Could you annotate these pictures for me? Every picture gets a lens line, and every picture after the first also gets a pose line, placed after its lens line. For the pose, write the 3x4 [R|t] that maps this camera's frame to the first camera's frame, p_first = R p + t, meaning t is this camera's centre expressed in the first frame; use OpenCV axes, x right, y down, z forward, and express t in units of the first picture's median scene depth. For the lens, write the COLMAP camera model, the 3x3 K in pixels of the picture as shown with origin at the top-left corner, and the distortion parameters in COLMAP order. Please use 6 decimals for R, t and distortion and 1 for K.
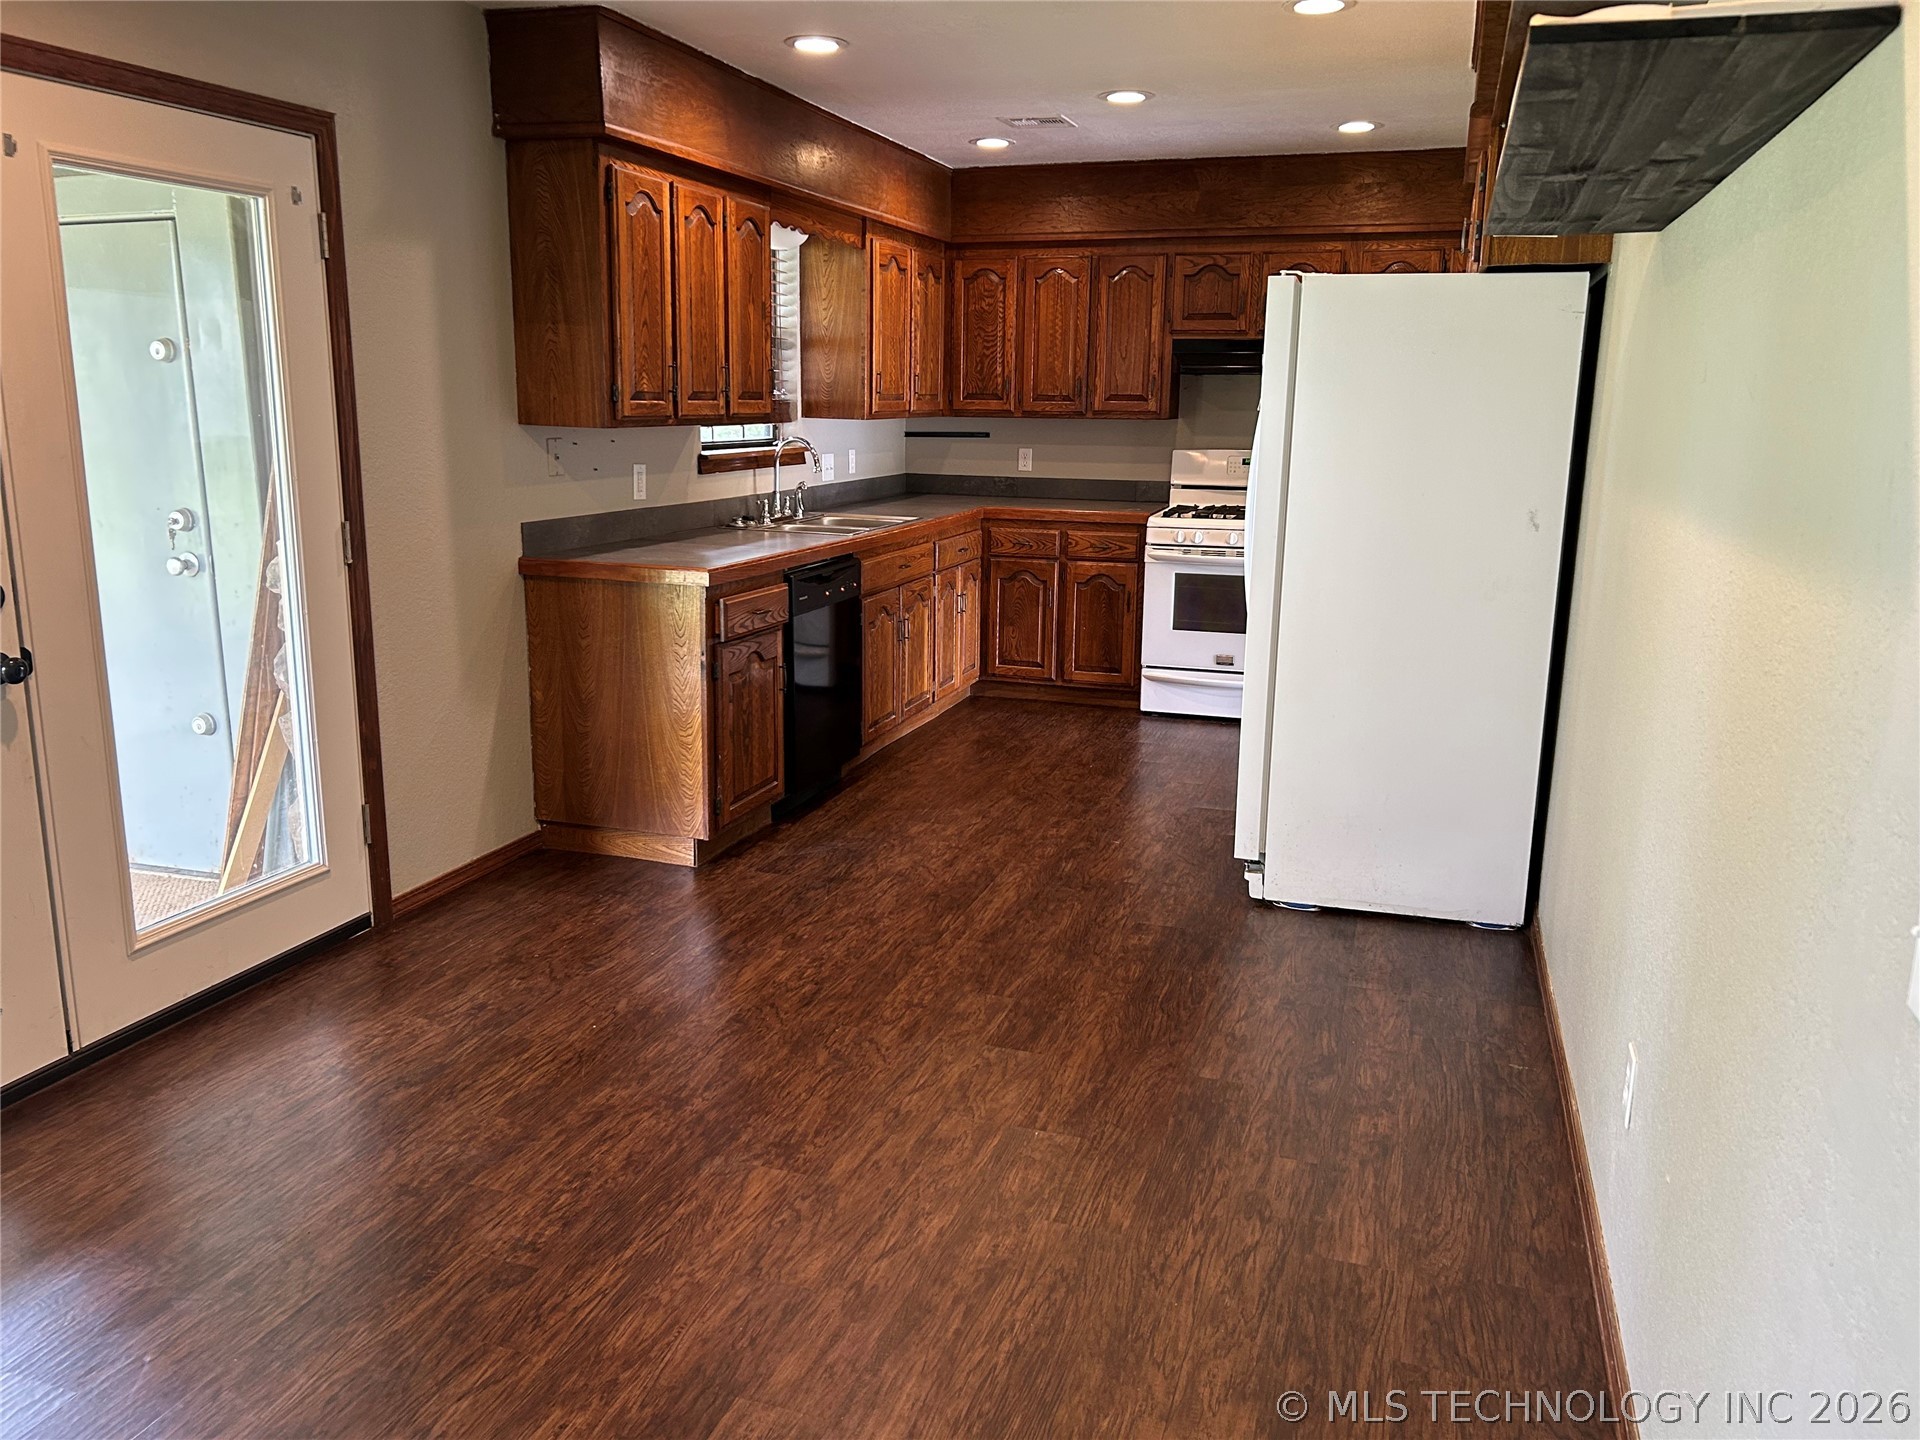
lens RADIAL K [[1439.9, 0, 954.4], [0, 1439.9, 711.8], [0, 0, 1]] dist [0.042162, -0.047660]
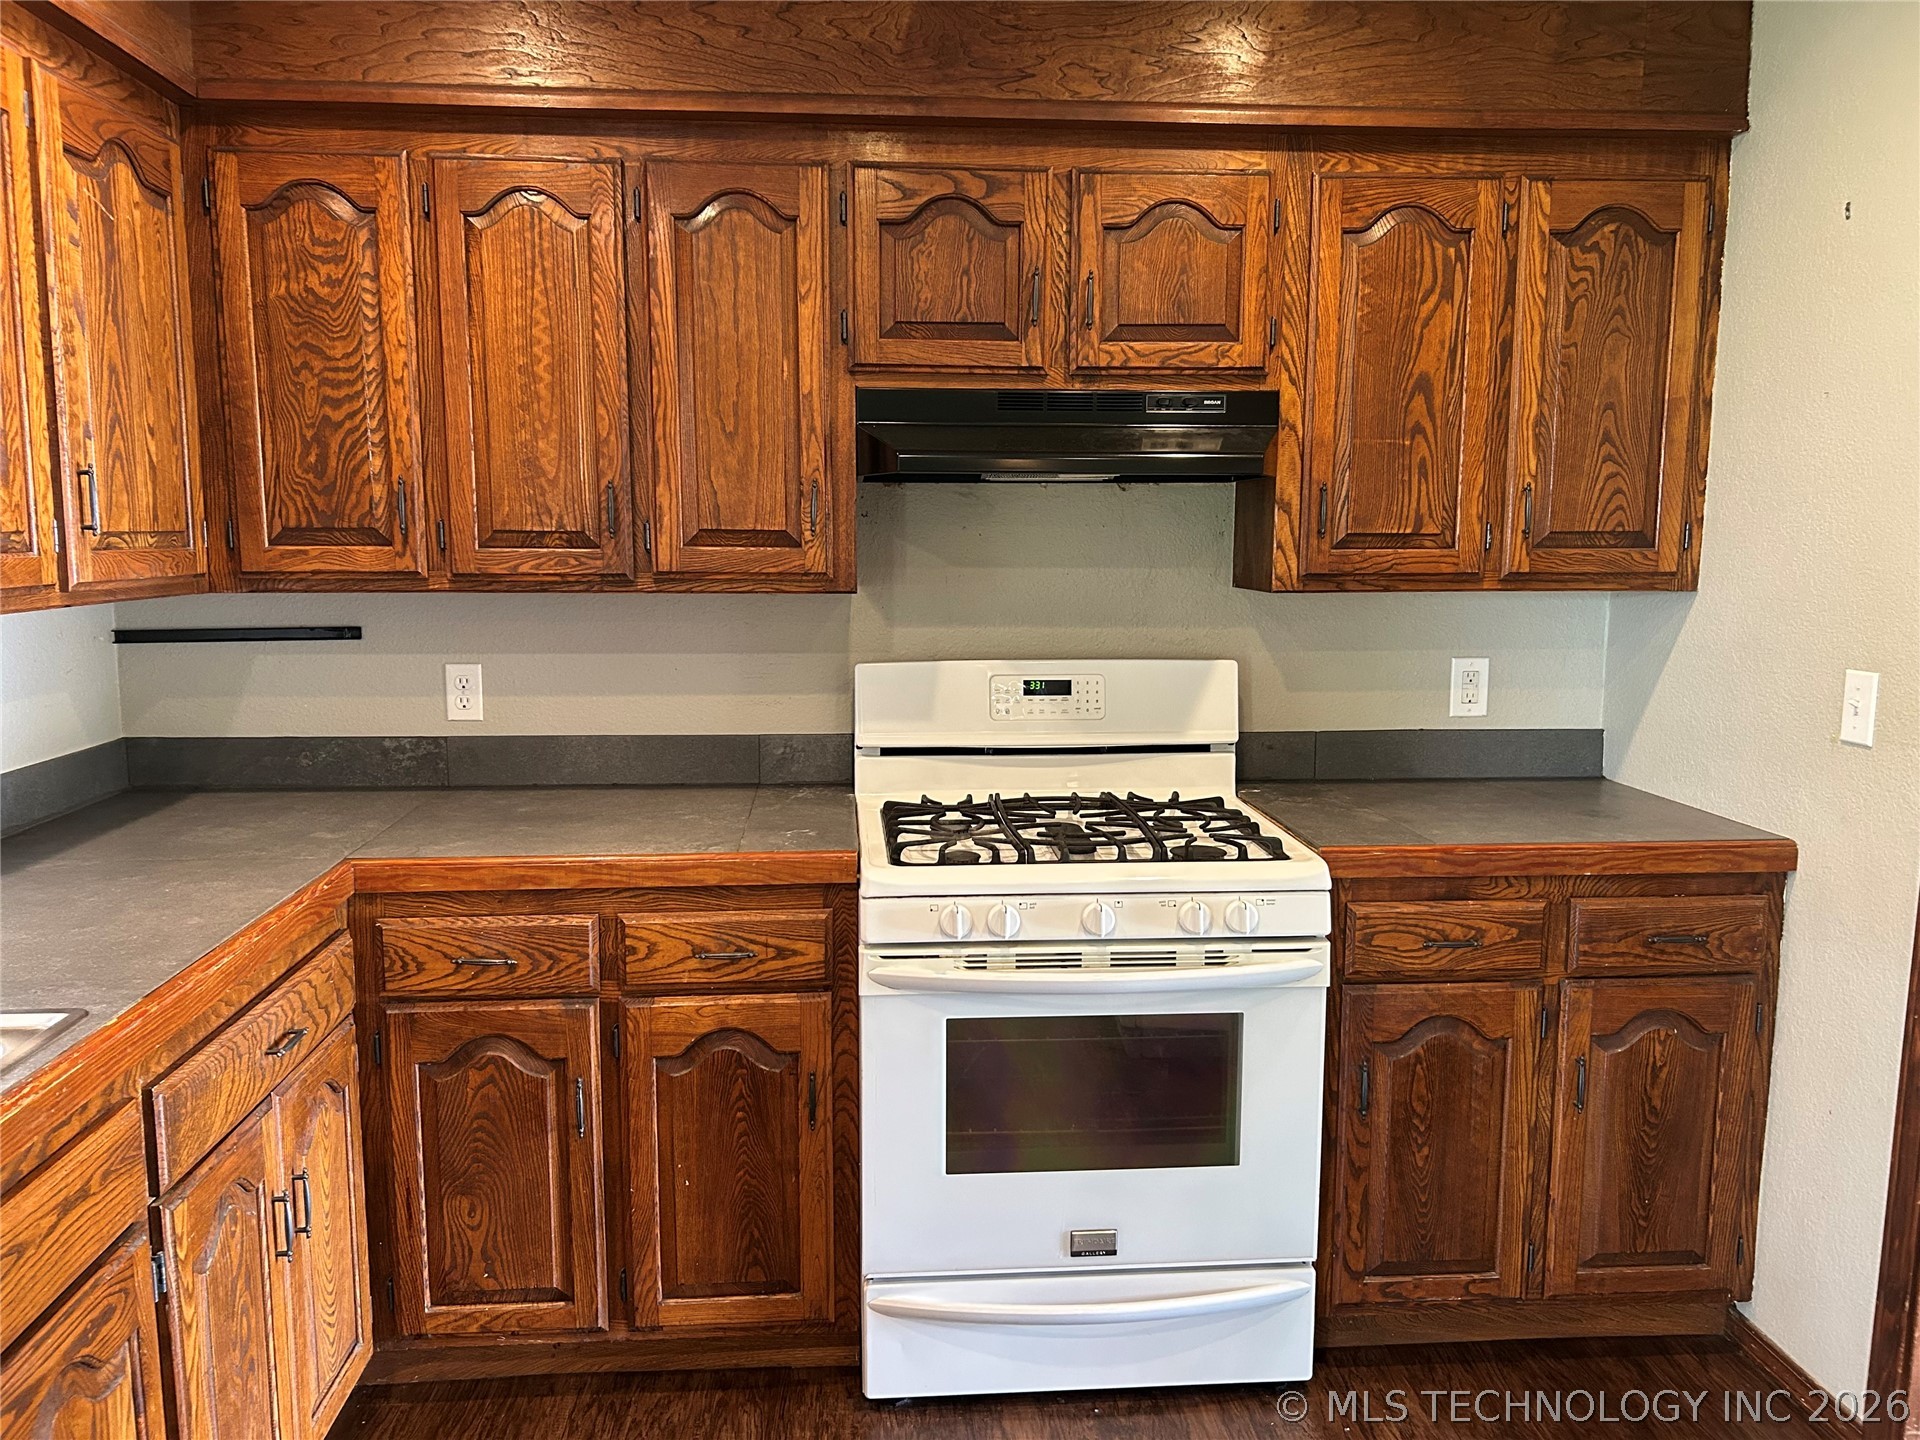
lens RADIAL K [[1439.9, 0, 946.5], [0, 1439.9, 727.1], [0, 0, 1]] dist [0.042162, -0.047660]
pose [[0.921986, -0.062399, 0.382163, 0.021642], [0.092257, 0.993908, -0.060290, -0.147548], [-0.376073, 0.090843, 0.922126, 0.667708]]
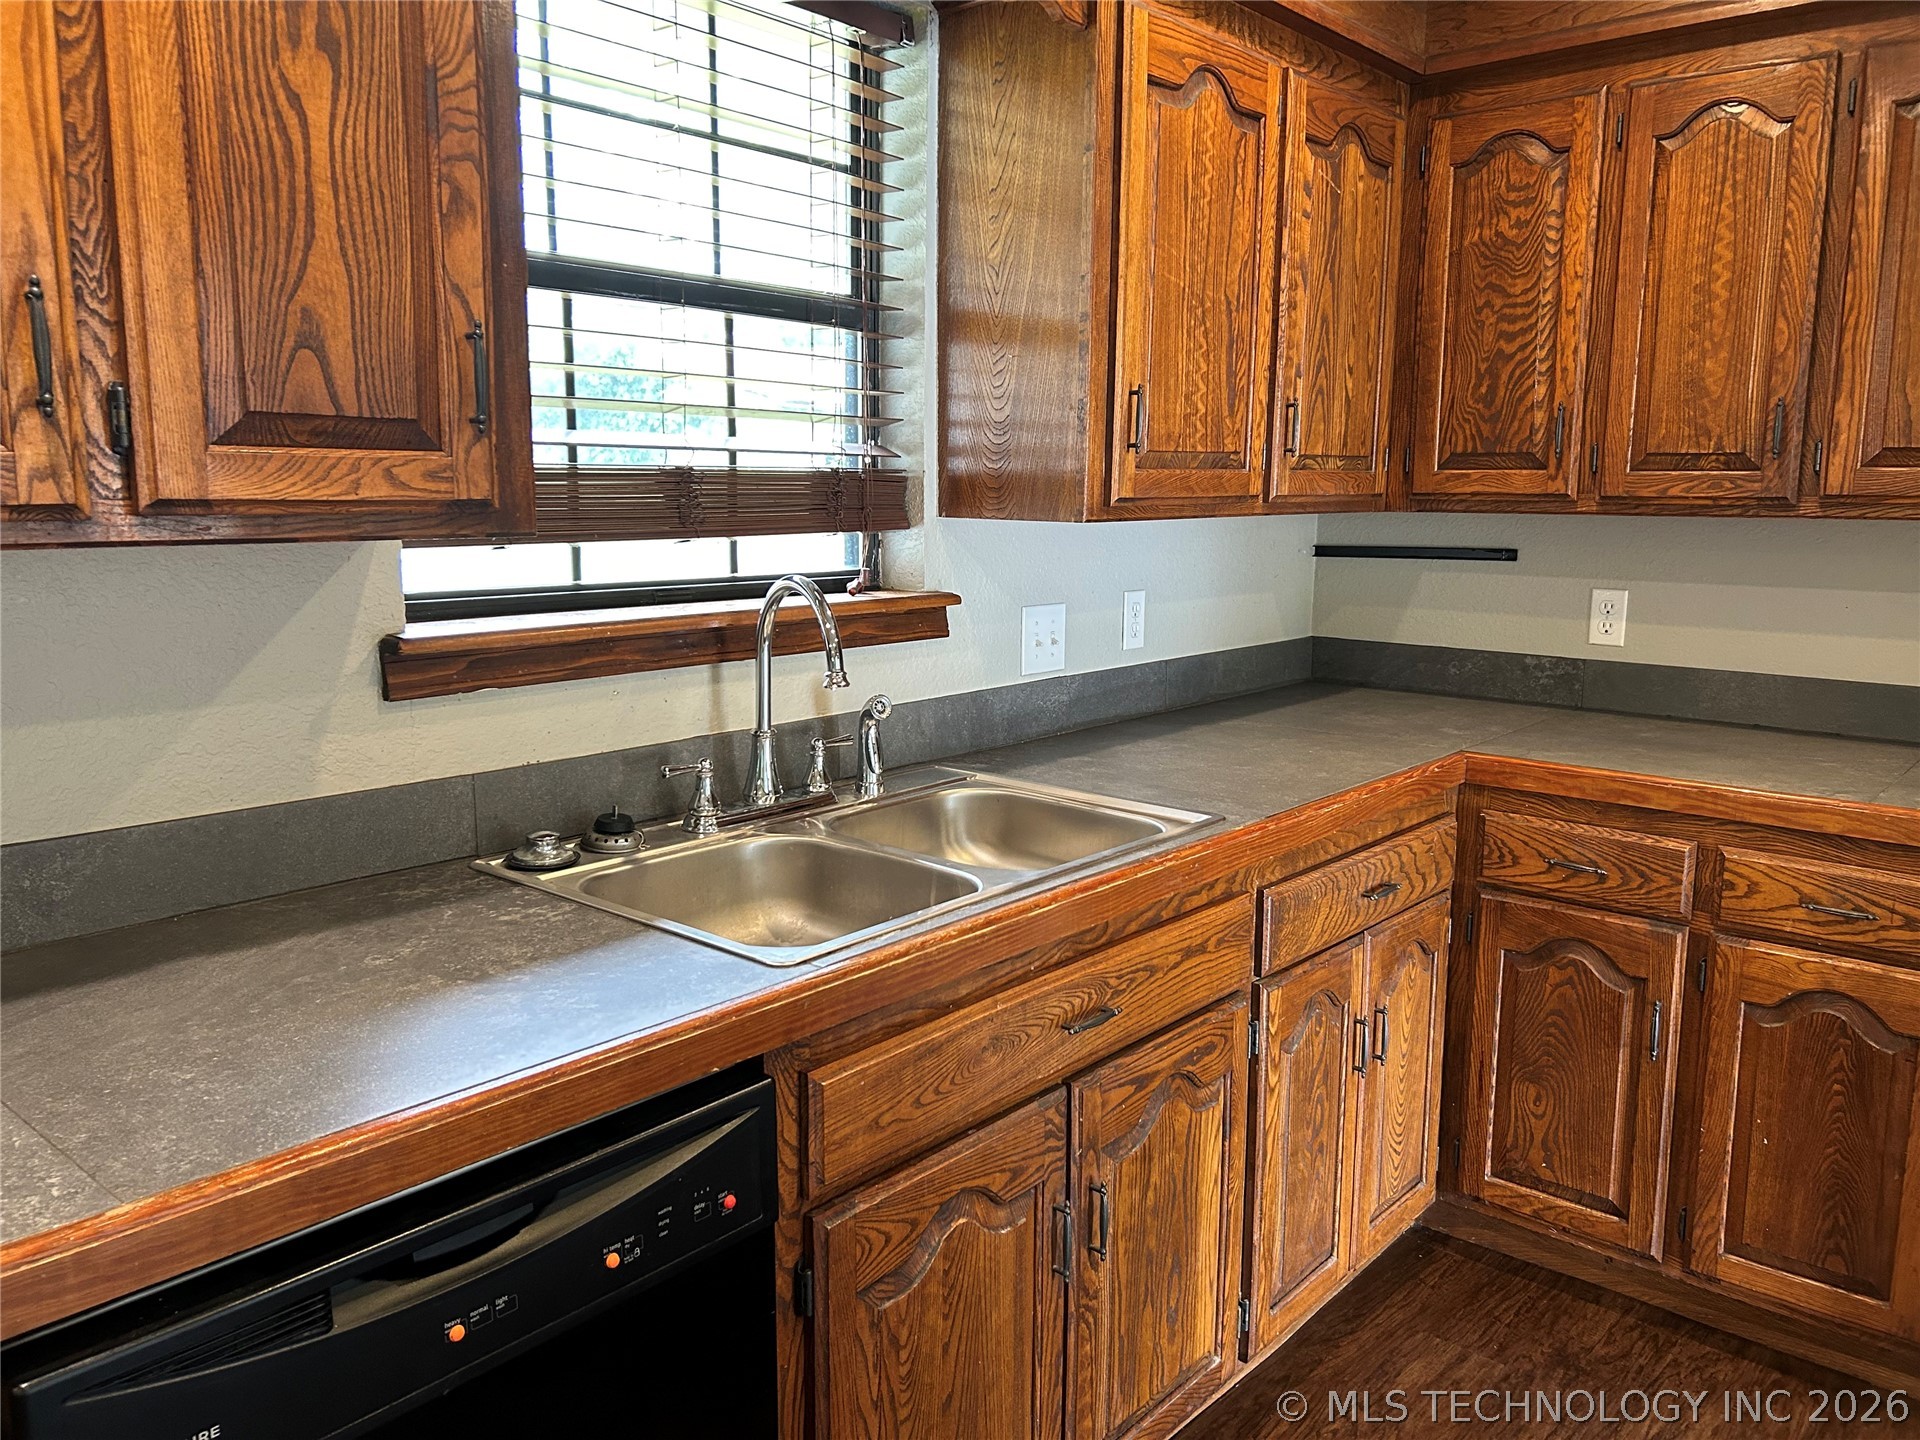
lens RADIAL K [[1439.9, 0, 970.0], [0, 1439.9, 710.6], [0, 0, 1]] dist [0.042162, -0.047660]
pose [[0.923701, 0.053030, -0.379425, 0.044832], [-0.077444, 0.995774, -0.049361, -0.131615], [0.375204, 0.074979, 0.923905, 0.640700]]
